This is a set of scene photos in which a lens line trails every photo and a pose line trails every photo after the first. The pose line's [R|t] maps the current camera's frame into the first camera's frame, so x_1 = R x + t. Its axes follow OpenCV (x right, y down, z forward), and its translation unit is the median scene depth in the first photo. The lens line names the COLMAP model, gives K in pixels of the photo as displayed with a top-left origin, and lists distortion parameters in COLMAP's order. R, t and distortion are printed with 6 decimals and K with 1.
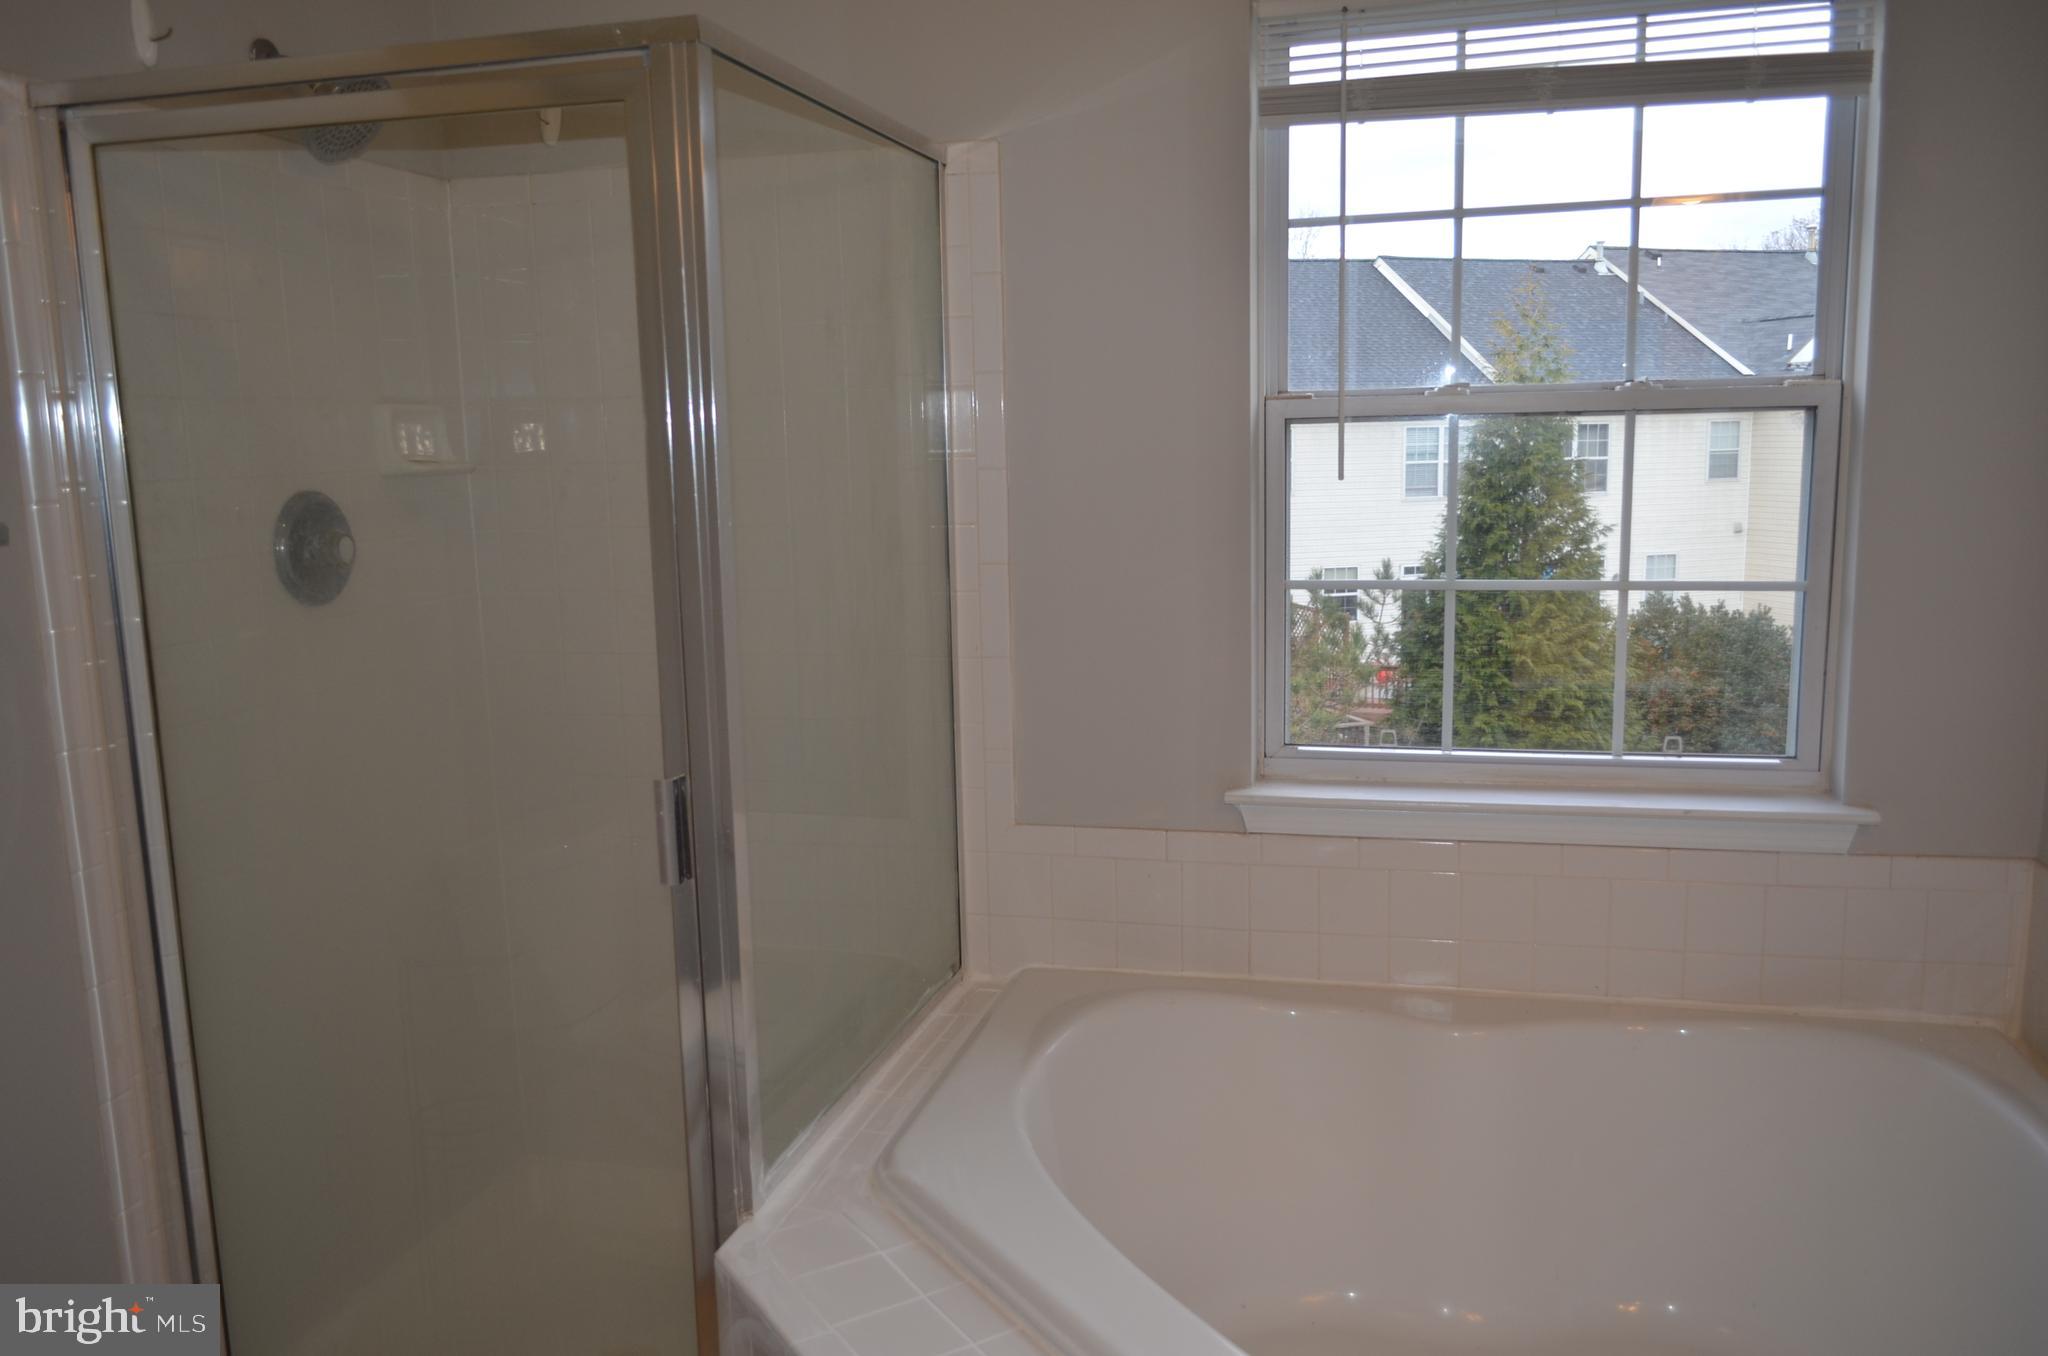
lens RADIAL K [[1586.1, 0, 1026.2], [0, 1586.1, 689.9], [0, 0, 1]] dist [-0.011917, 0.003653]
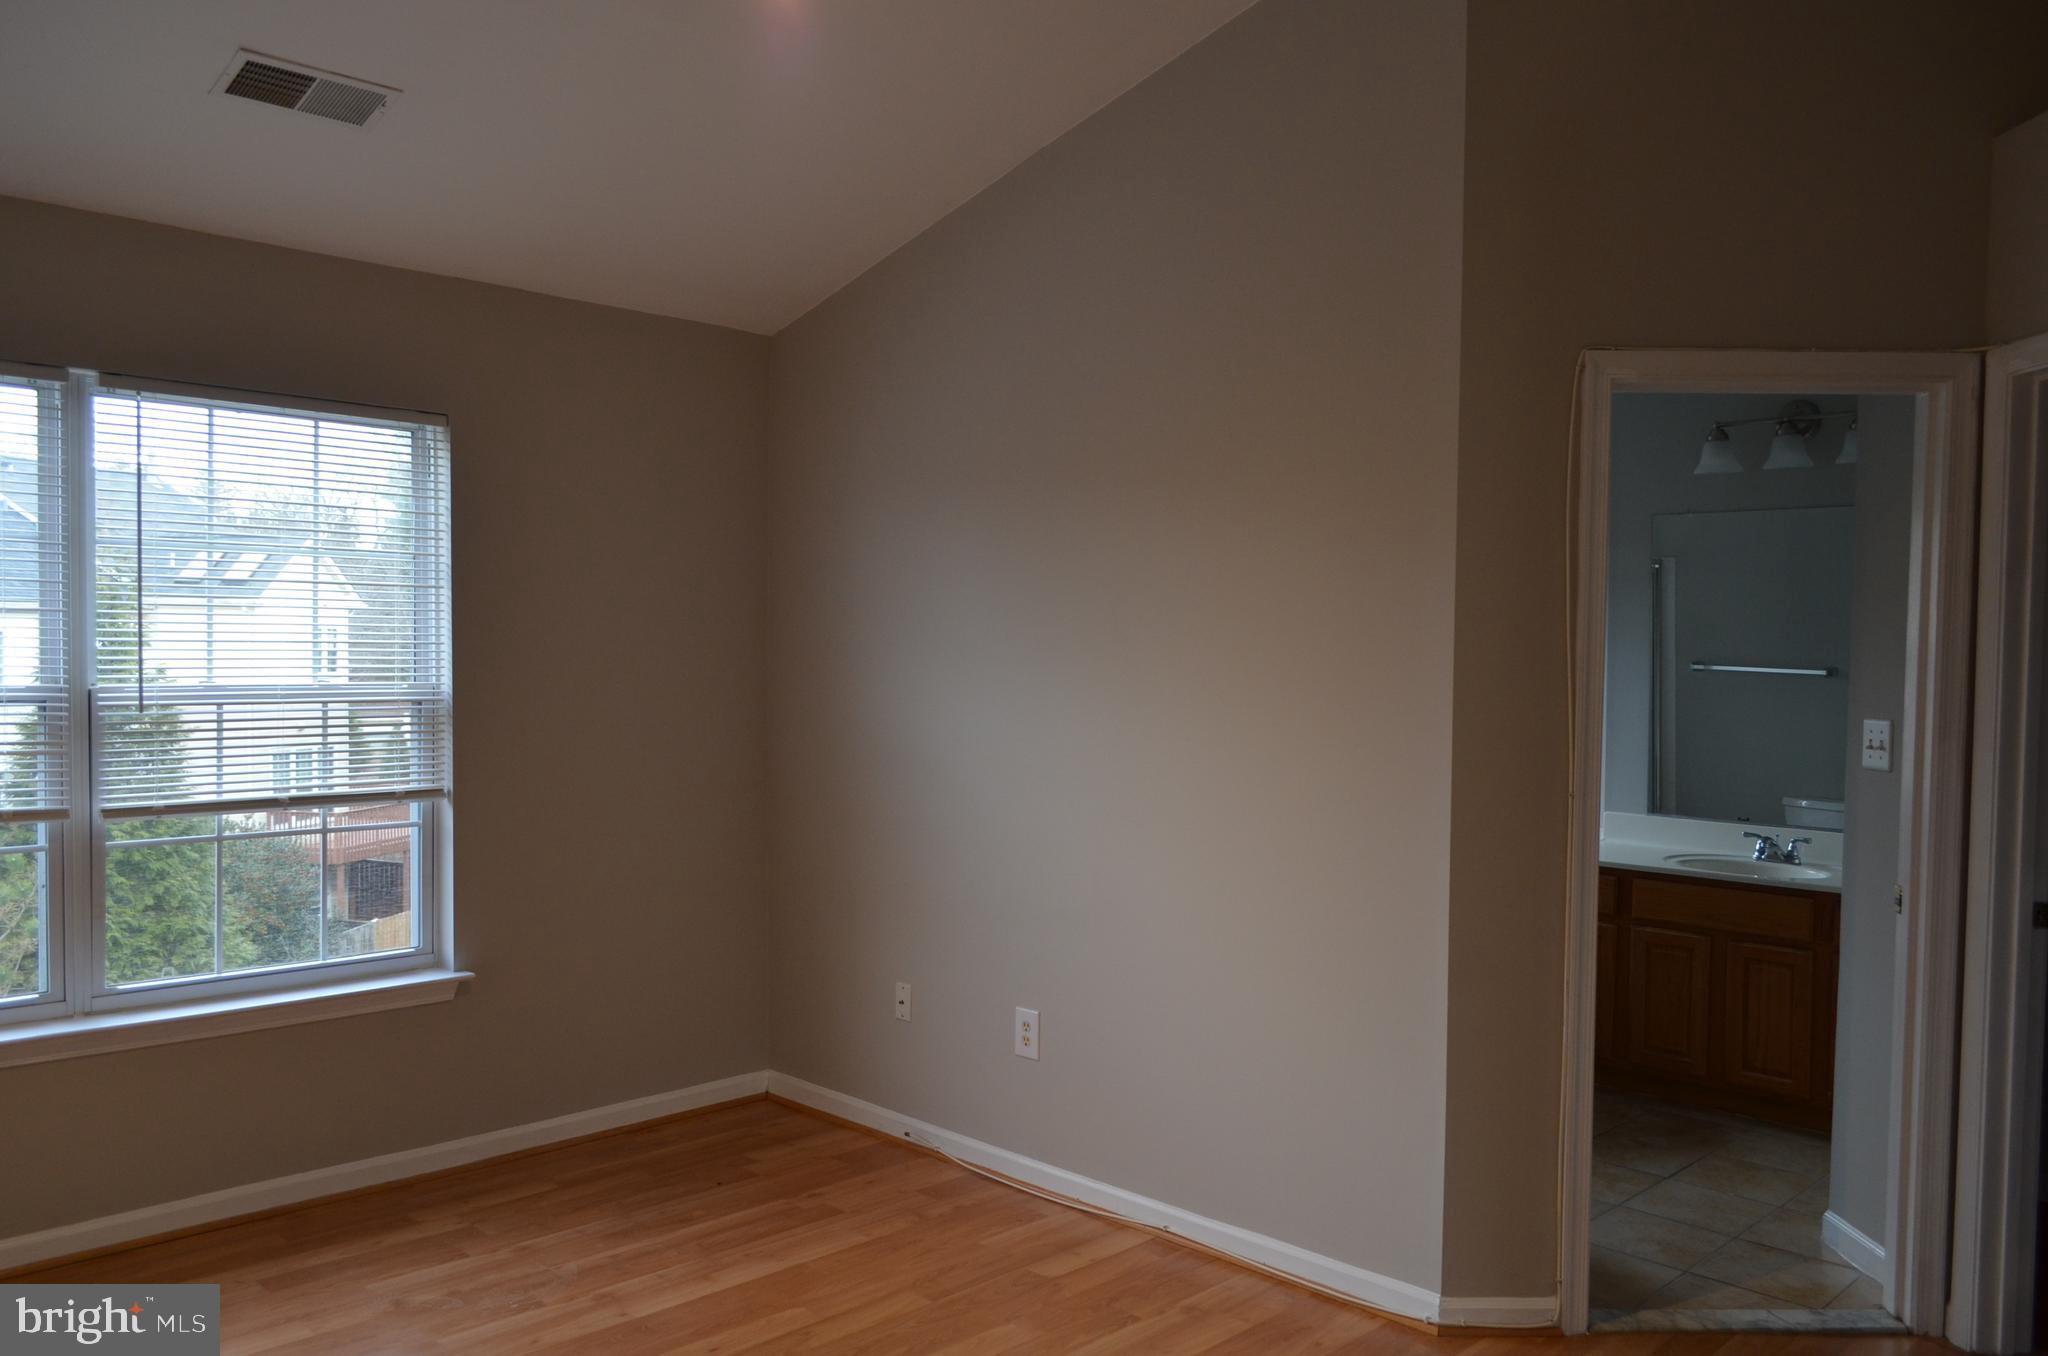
lens RADIAL K [[1586.1, 0, 1026.2], [0, 1586.1, 689.9], [0, 0, 1]] dist [-0.011917, 0.003653]
pose [[0.481668, 0.008909, 0.876308, -2.422099], [0.110624, 0.991331, -0.070884, 0.079974], [-0.869343, 0.131083, 0.476507, -0.082326]]
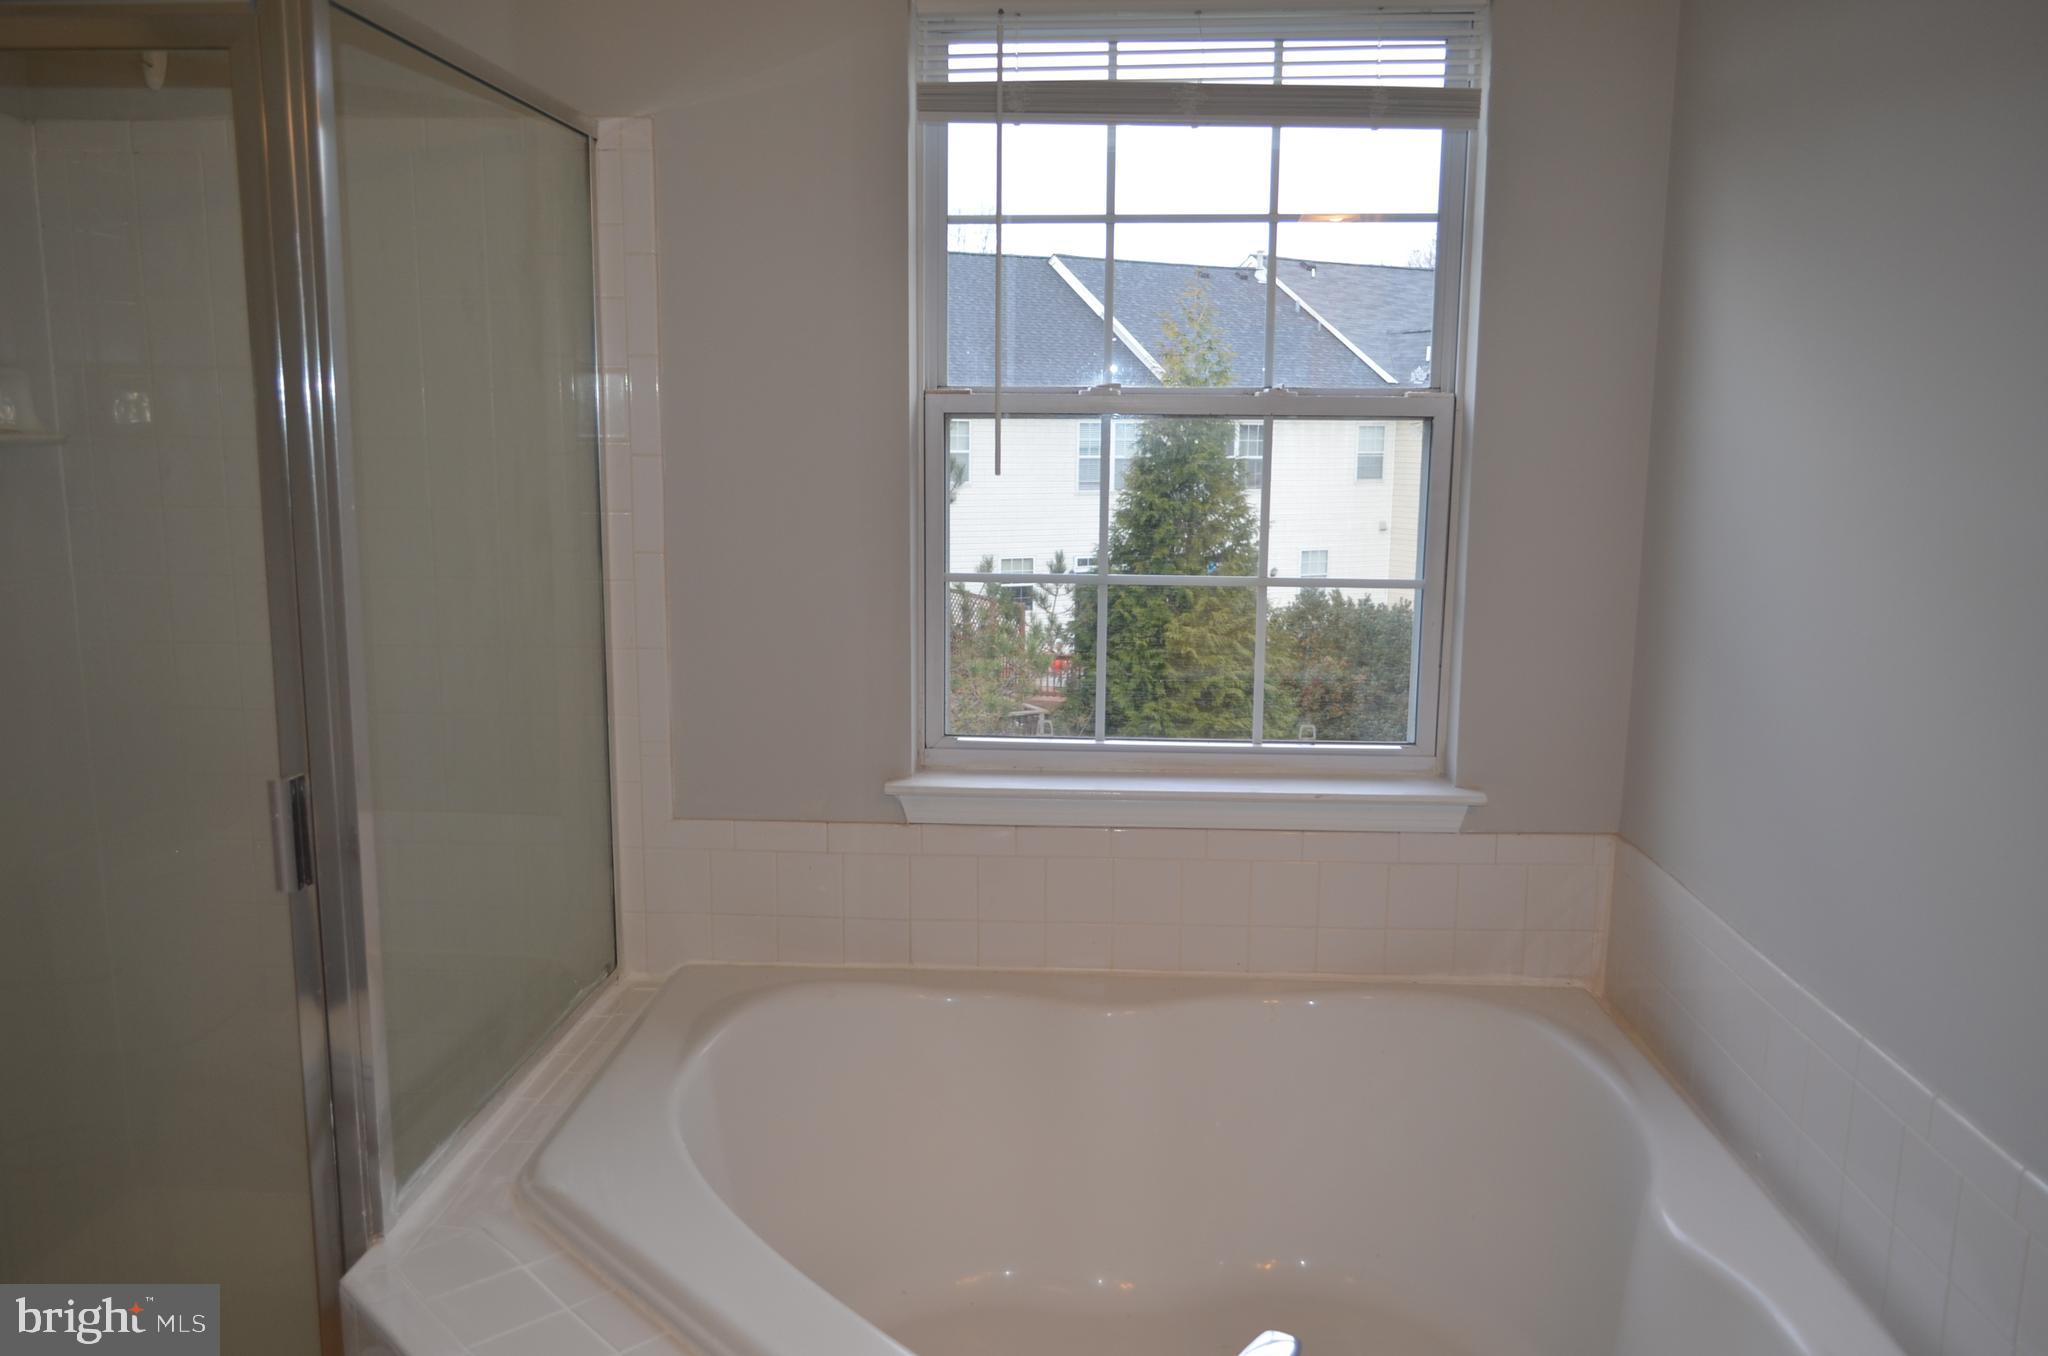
lens RADIAL K [[1586.1, 0, 1026.2], [0, 1586.1, 689.9], [0, 0, 1]] dist [-0.011917, 0.003653]
pose [[0.979939, -0.002674, 0.199281, 0.013075], [0.001272, 0.999974, 0.007161, -0.001783], [-0.199295, -0.006764, 0.979916, -0.001976]]
